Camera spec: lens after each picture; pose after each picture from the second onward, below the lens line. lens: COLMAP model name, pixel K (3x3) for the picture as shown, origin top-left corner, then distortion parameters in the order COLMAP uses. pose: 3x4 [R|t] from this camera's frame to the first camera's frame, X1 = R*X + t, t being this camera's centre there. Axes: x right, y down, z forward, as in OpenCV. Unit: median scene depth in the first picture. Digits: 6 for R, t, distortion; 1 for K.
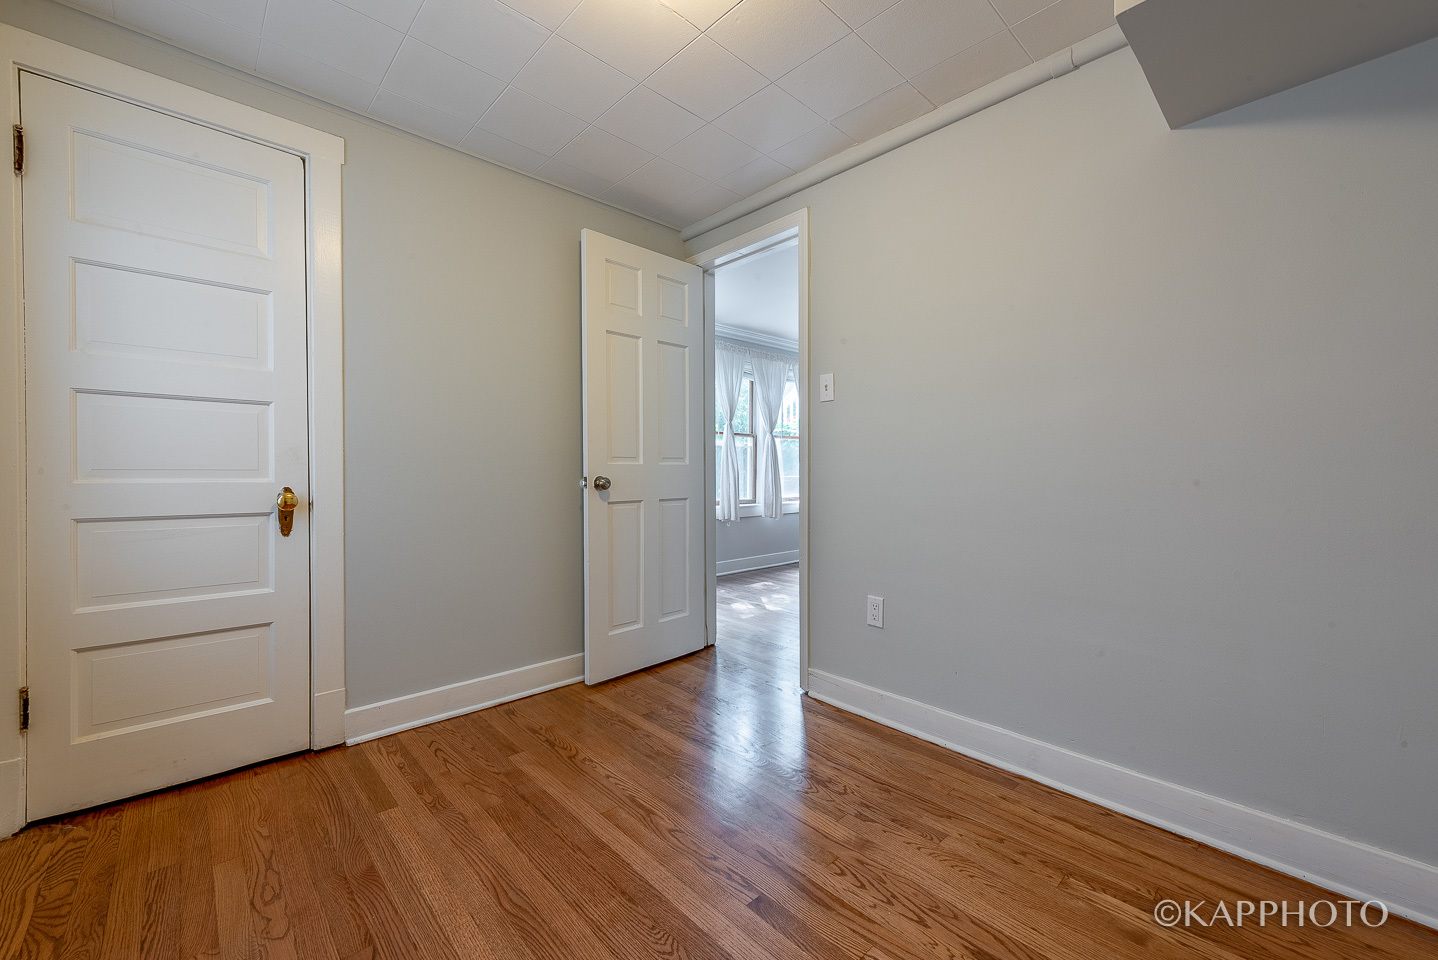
lens RADIAL K [[570.0, 0, 716.8], [0, 570.0, 476.0], [0, 0, 1]] dist [0.010130, -0.002865]
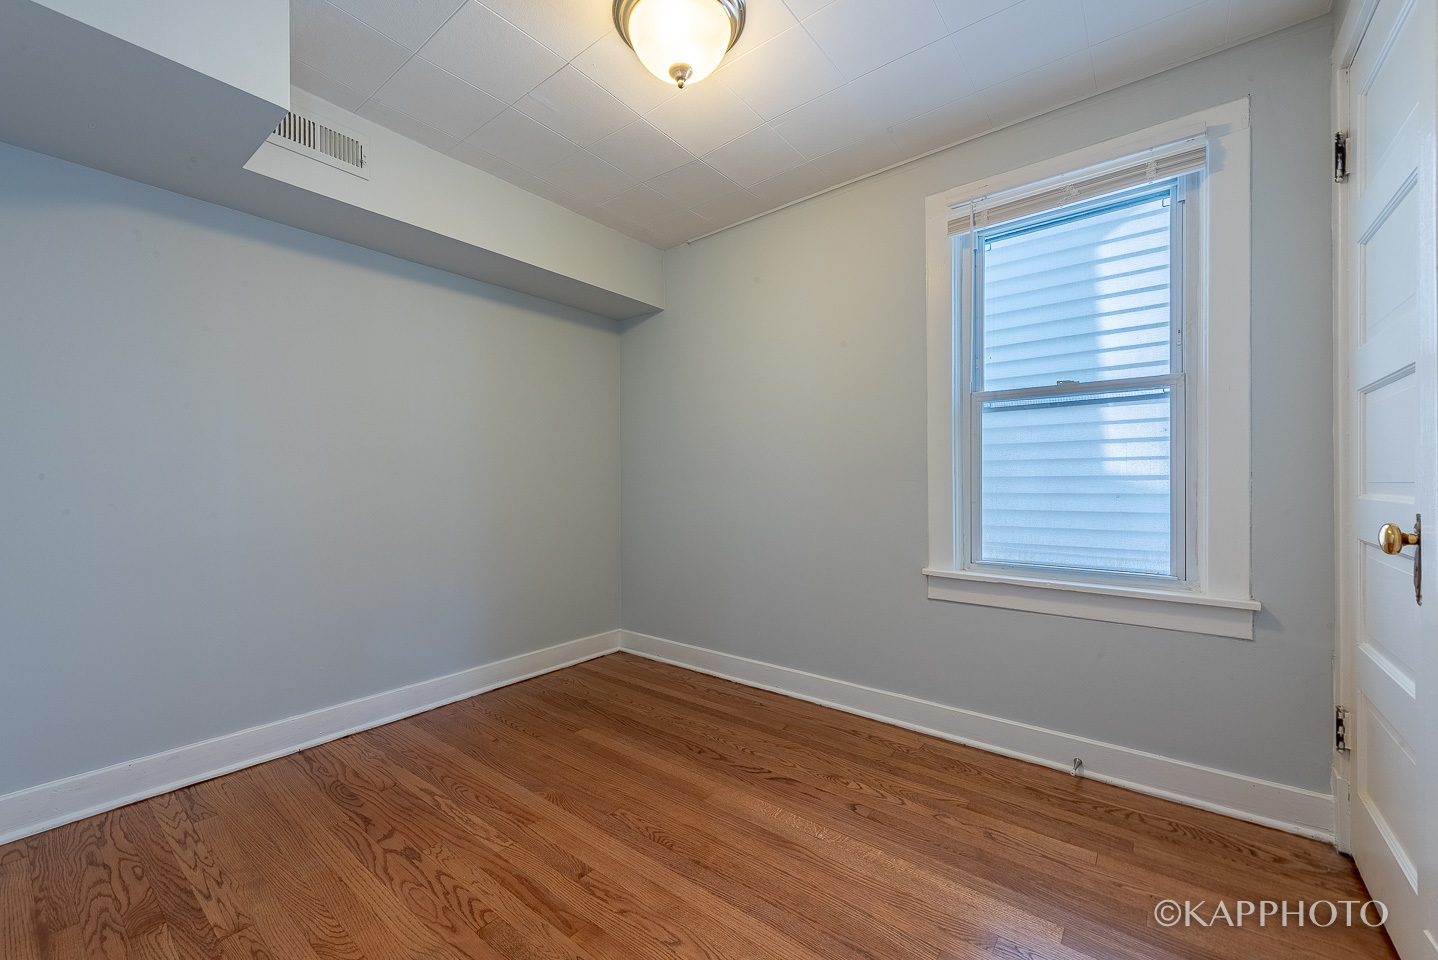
lens RADIAL K [[570.0, 0, 713.2], [0, 570.0, 481.1], [0, 0, 1]] dist [0.010130, -0.002865]
pose [[-0.988755, -0.001555, -0.149537, -0.007693], [-0.002094, 0.999992, 0.003442, -0.011256], [0.149530, 0.003716, -0.988750, 1.423347]]
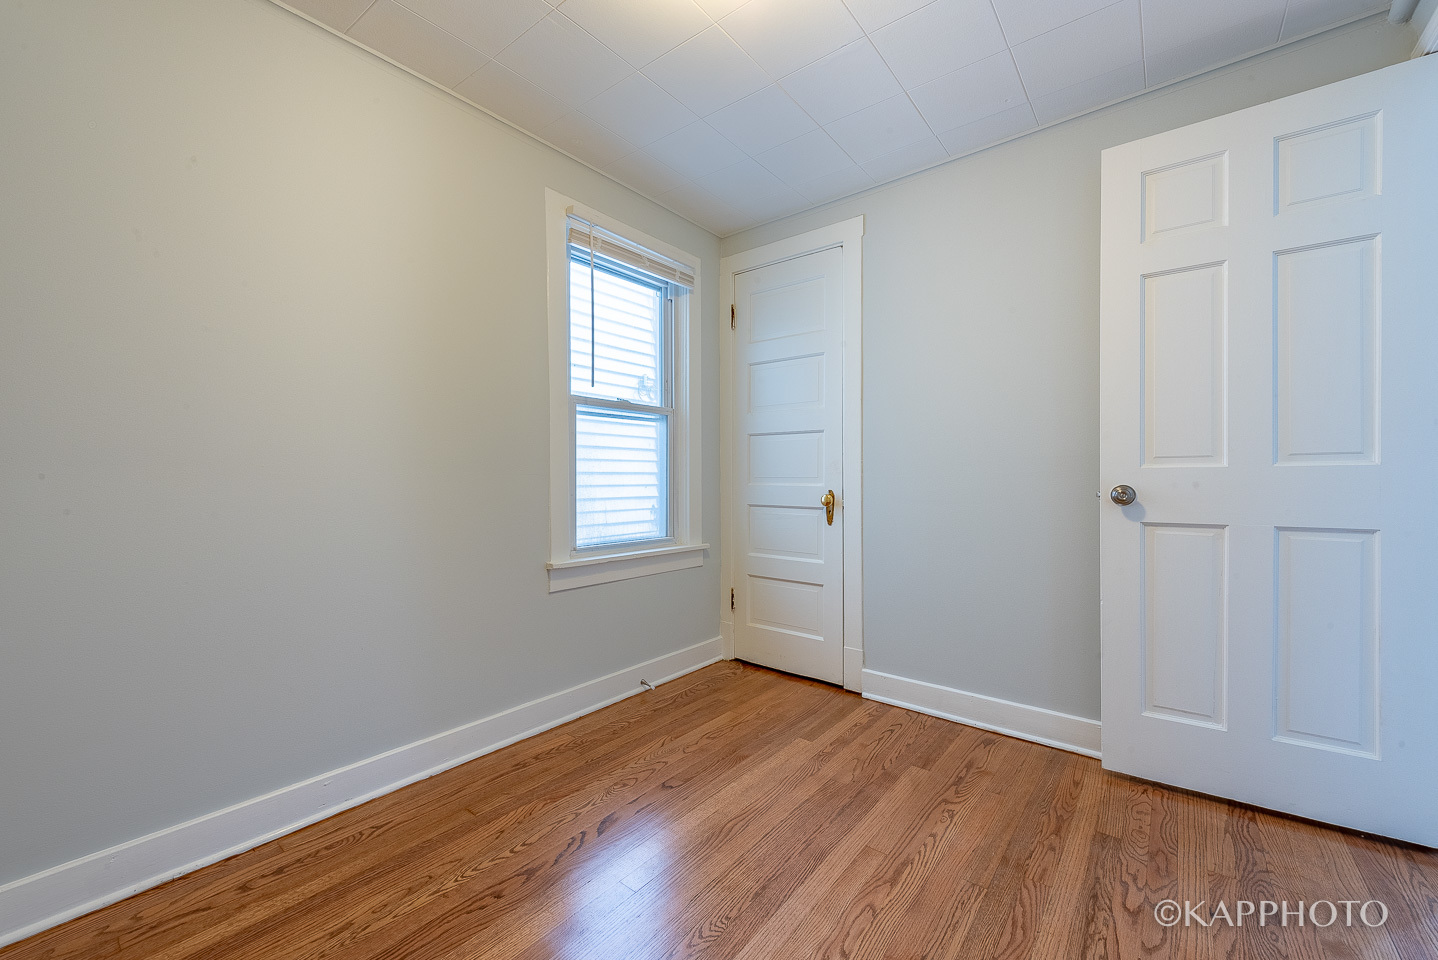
lens RADIAL K [[570.0, 0, 714.7], [0, 570.0, 481.5], [0, 0, 1]] dist [0.010130, -0.002865]
pose [[0.143300, 0.004162, -0.989671, 0.572088], [-0.008513, 0.999959, 0.002972, -0.002267], [0.989643, 0.007999, 0.143329, 0.518180]]
